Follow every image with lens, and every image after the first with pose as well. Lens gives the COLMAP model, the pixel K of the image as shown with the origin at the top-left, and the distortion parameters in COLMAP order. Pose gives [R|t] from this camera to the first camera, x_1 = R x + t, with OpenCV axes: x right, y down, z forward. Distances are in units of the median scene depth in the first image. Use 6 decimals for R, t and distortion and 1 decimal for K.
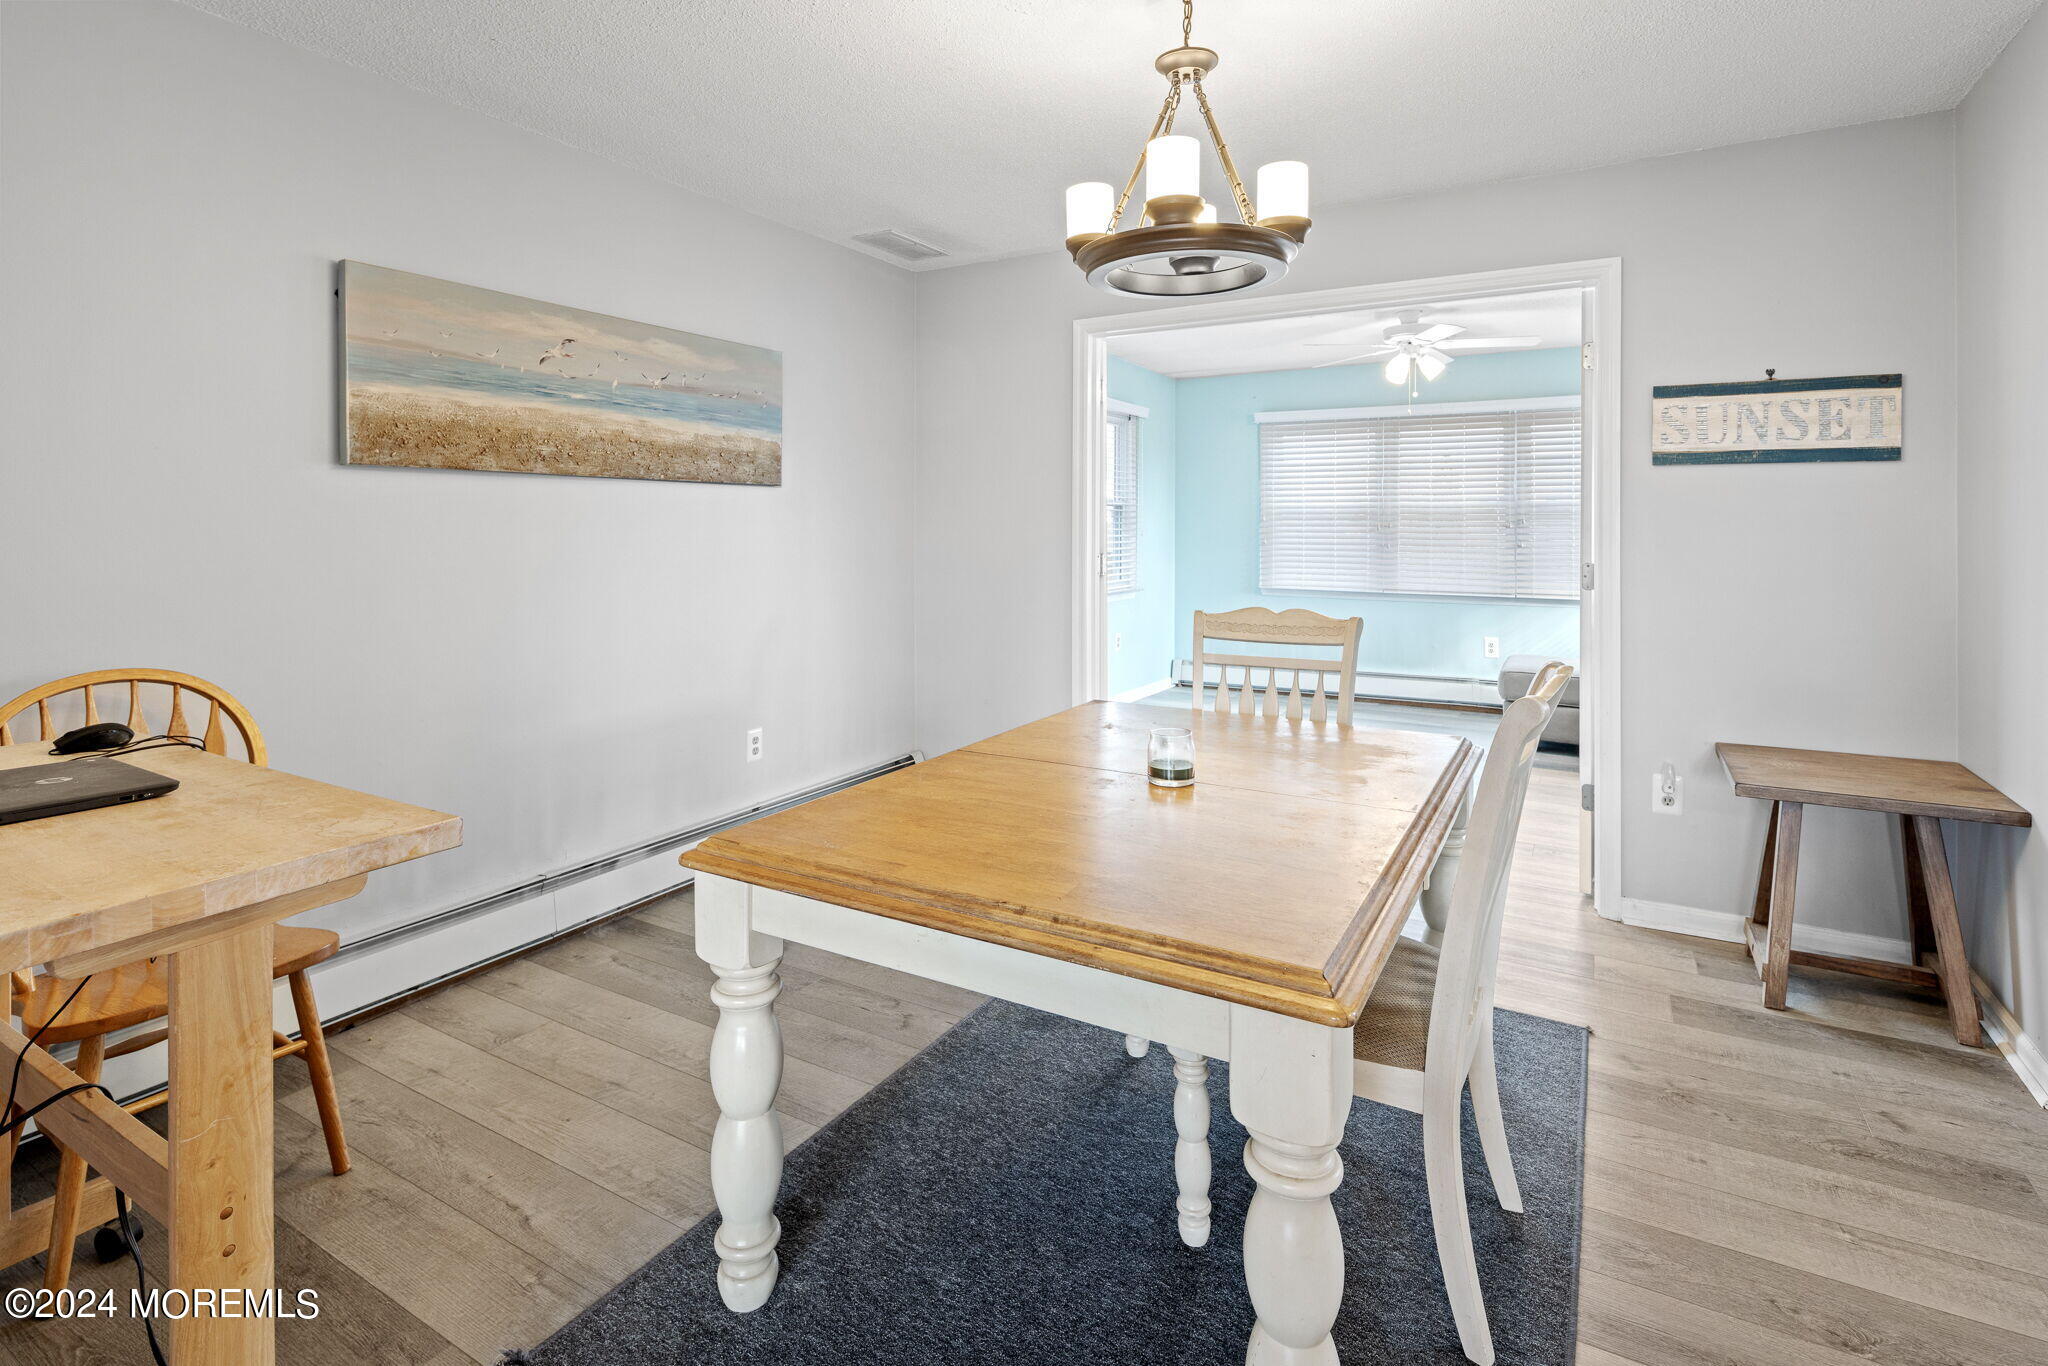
lens RADIAL K [[991.6, 0, 1025.0], [0, 991.6, 519.9], [0, 0, 1]] dist [0.004260, -0.005003]
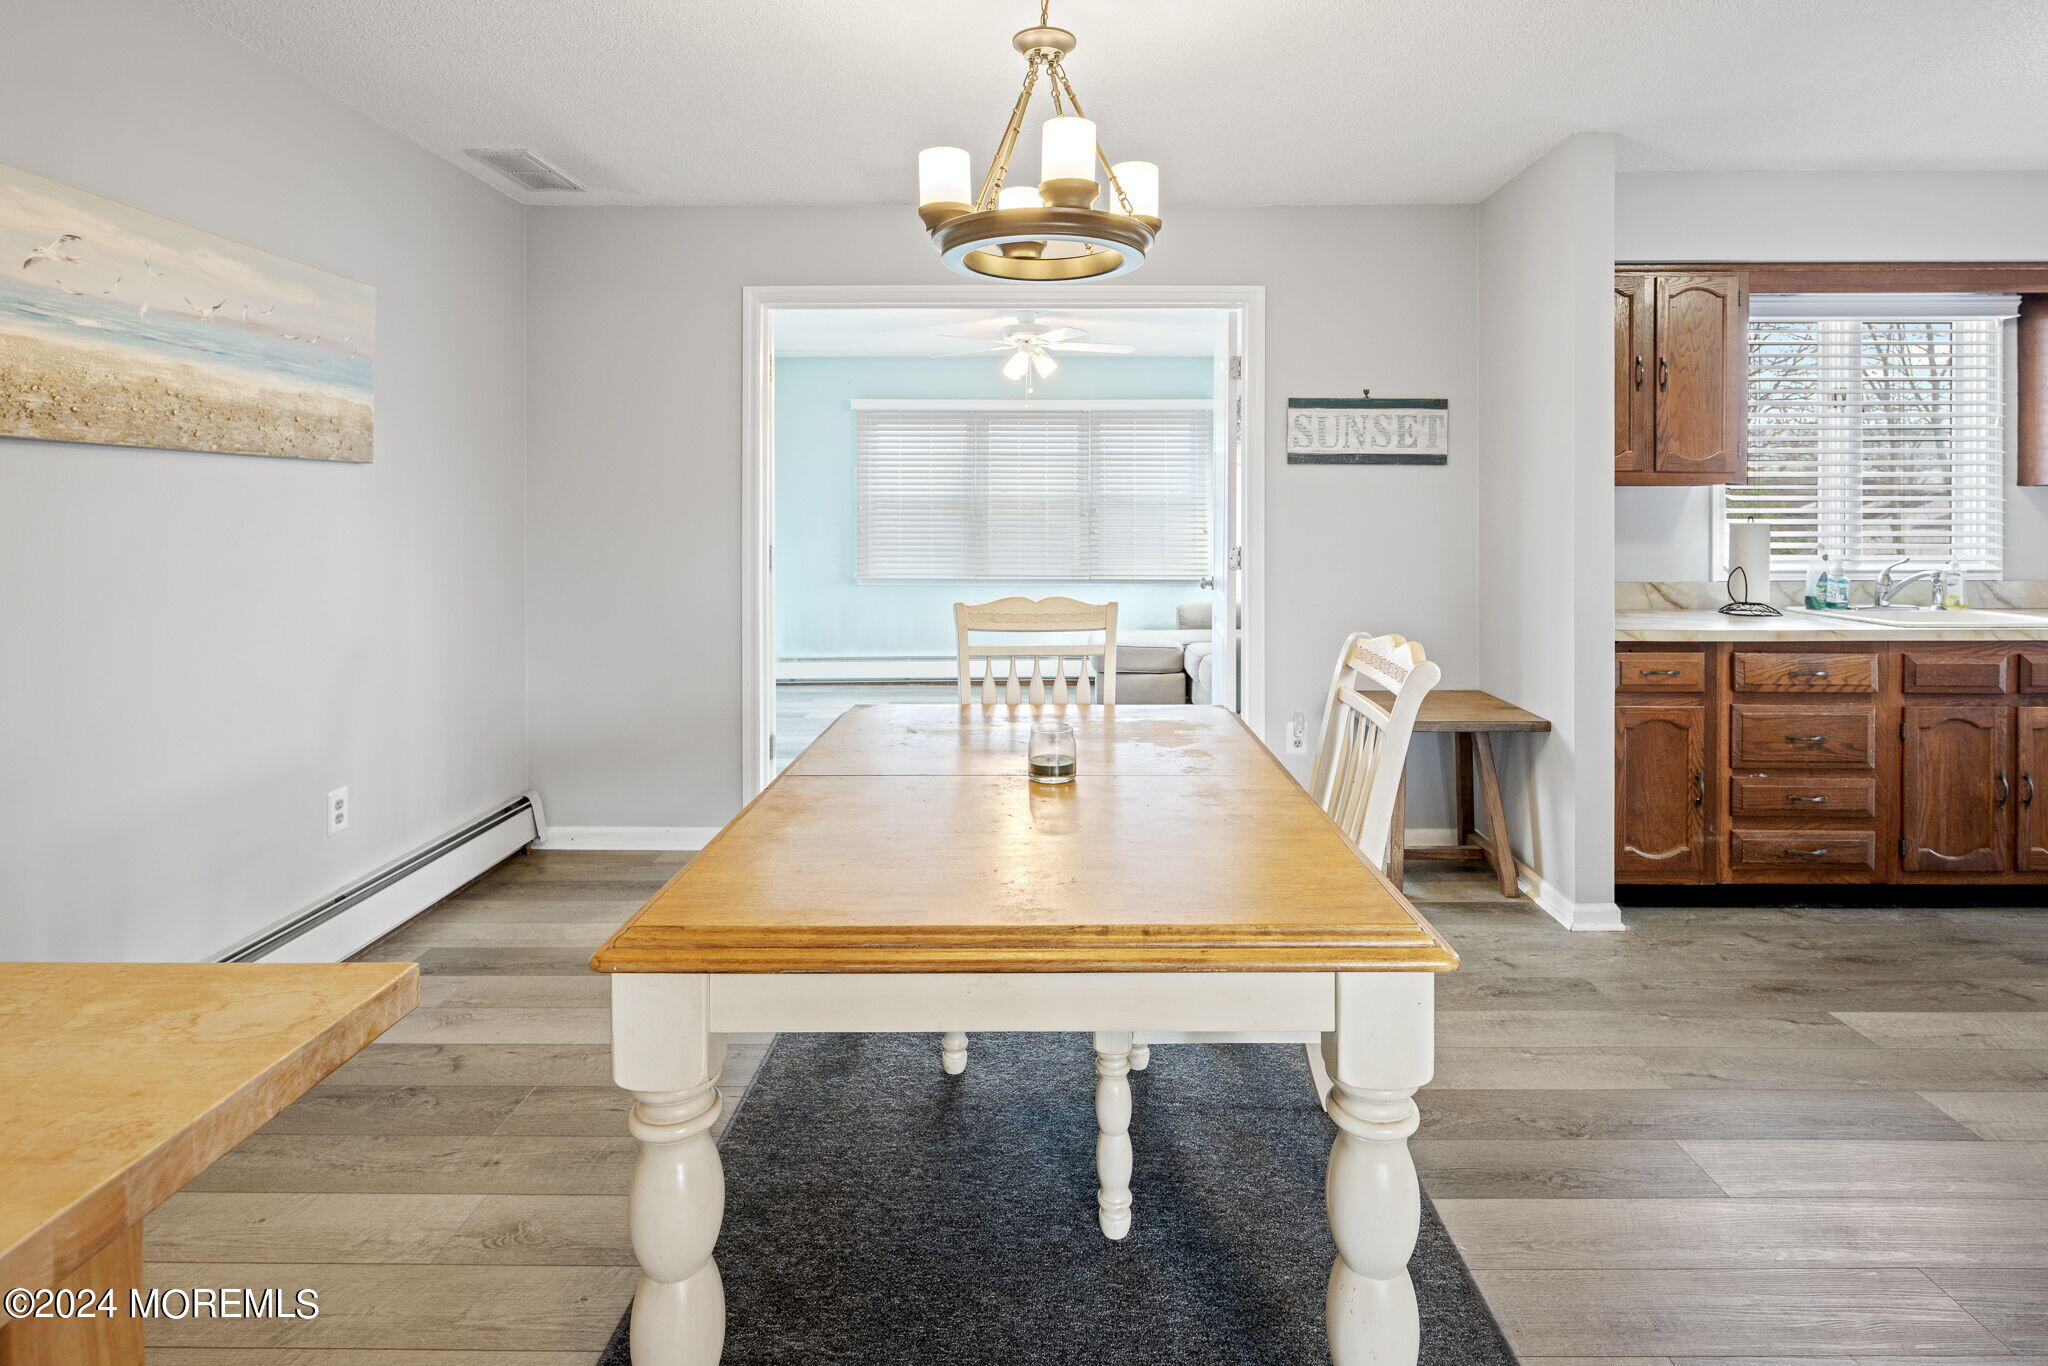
lens RADIAL K [[1014.0, 0, 1050.4], [0, 1014.0, 514.3], [0, 0, 1]] dist [0.001133, -0.001030]
pose [[0.866487, -0.001528, 0.499197, -0.237299], [-0.001497, 0.999983, 0.005660, -0.001159], [-0.499197, -0.005651, 0.866470, 0.092333]]
